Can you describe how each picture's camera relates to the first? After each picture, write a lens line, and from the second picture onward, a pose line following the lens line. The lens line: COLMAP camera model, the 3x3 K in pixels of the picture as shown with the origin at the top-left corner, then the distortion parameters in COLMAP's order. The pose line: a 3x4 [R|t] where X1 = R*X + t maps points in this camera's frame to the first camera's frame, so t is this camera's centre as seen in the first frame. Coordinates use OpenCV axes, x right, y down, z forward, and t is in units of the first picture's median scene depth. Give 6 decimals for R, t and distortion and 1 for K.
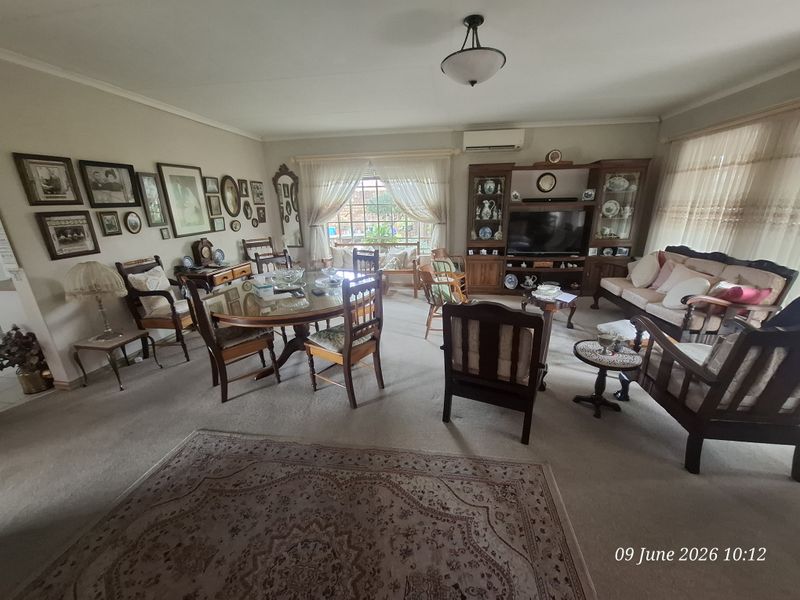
lens RADIAL K [[314.5, 0, 405.0], [0, 314.5, 305.9], [0, 0, 1]] dist [-0.007592, -0.000304]
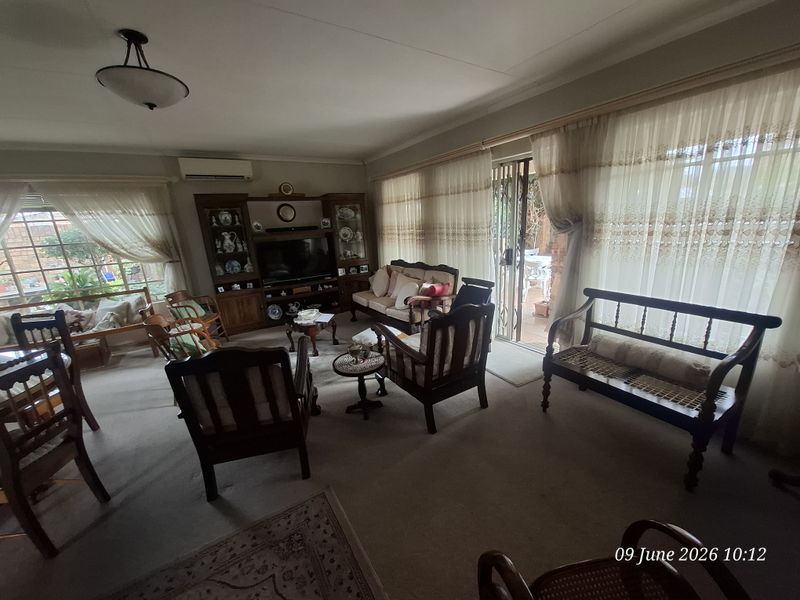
lens RADIAL K [[314.5, 0, 408.3], [0, 314.5, 304.9], [0, 0, 1]] dist [-0.007592, -0.000304]
pose [[0.759134, -0.188841, 0.622941, 0.066382], [0.239181, 0.970971, 0.002871, -0.004706], [-0.605399, 0.146816, 0.782264, -0.015686]]
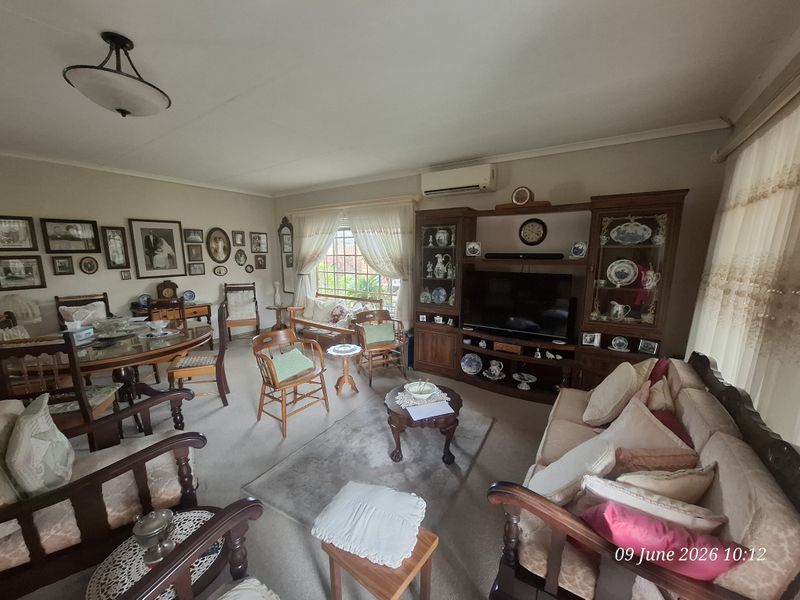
lens RADIAL K [[314.5, 0, 405.2], [0, 314.5, 305.6], [0, 0, 1]] dist [-0.007592, -0.000304]
pose [[0.896834, 0.095080, -0.432029, 0.662213], [-0.156758, 0.981560, -0.109390, -0.142090], [0.413662, 0.165829, 0.895201, 0.363430]]
